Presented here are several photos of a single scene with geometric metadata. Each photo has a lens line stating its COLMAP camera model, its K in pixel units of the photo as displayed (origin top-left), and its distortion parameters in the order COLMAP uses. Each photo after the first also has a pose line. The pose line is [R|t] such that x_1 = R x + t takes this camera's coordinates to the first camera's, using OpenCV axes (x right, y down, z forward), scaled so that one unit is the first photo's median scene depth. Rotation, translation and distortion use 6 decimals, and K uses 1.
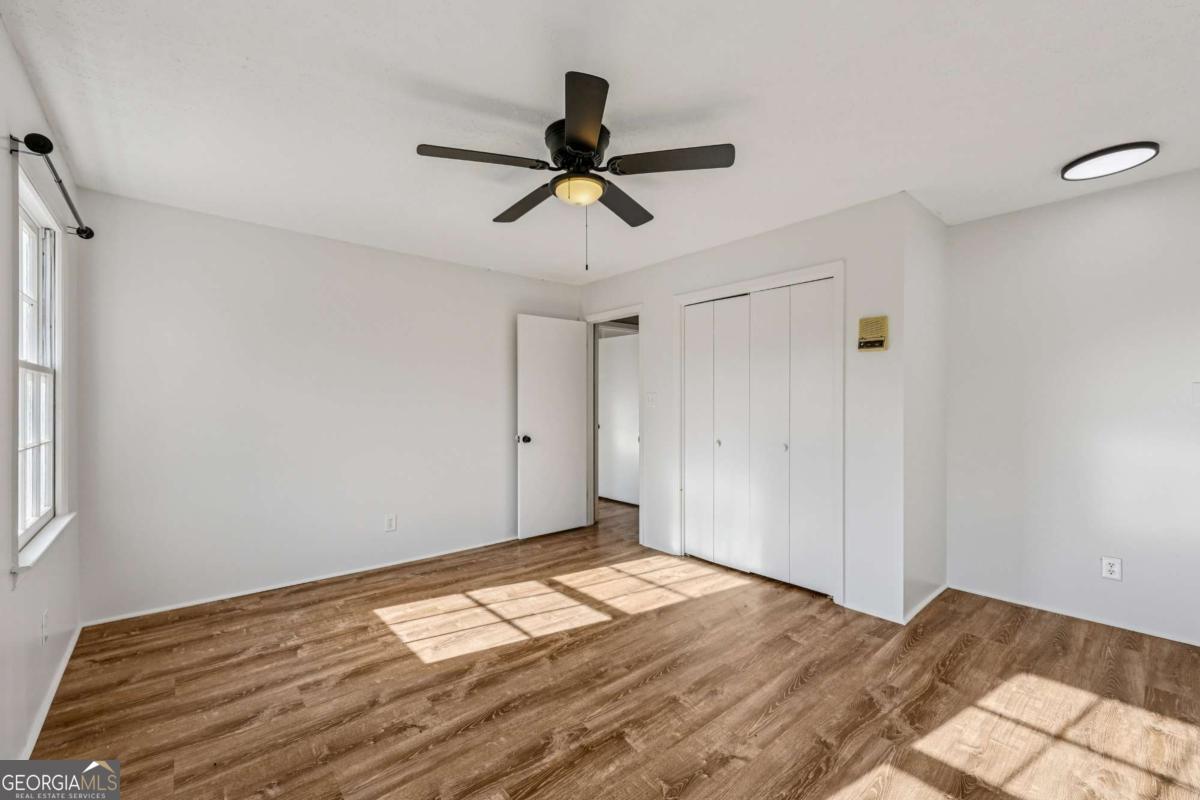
lens RADIAL K [[497.3, 0, 597.9], [0, 497.3, 395.7], [0, 0, 1]] dist [-0.002345, -0.000379]
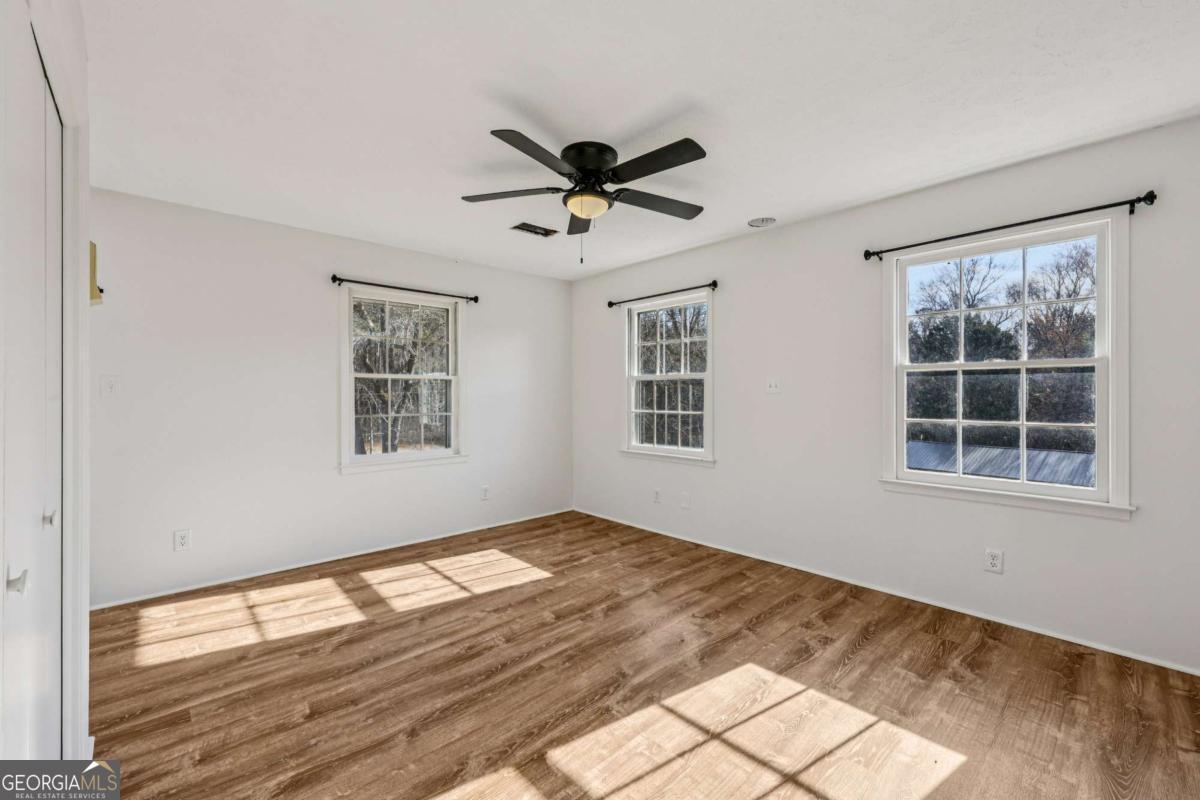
lens RADIAL K [[497.3, 0, 597.9], [0, 497.3, 395.7], [0, 0, 1]] dist [-0.002345, -0.000379]
pose [[-0.999226, 0.004647, -0.039060, -0.015579], [0.004757, 0.999985, -0.002730, 0.024297], [0.039047, -0.002914, -0.999233, 2.033305]]
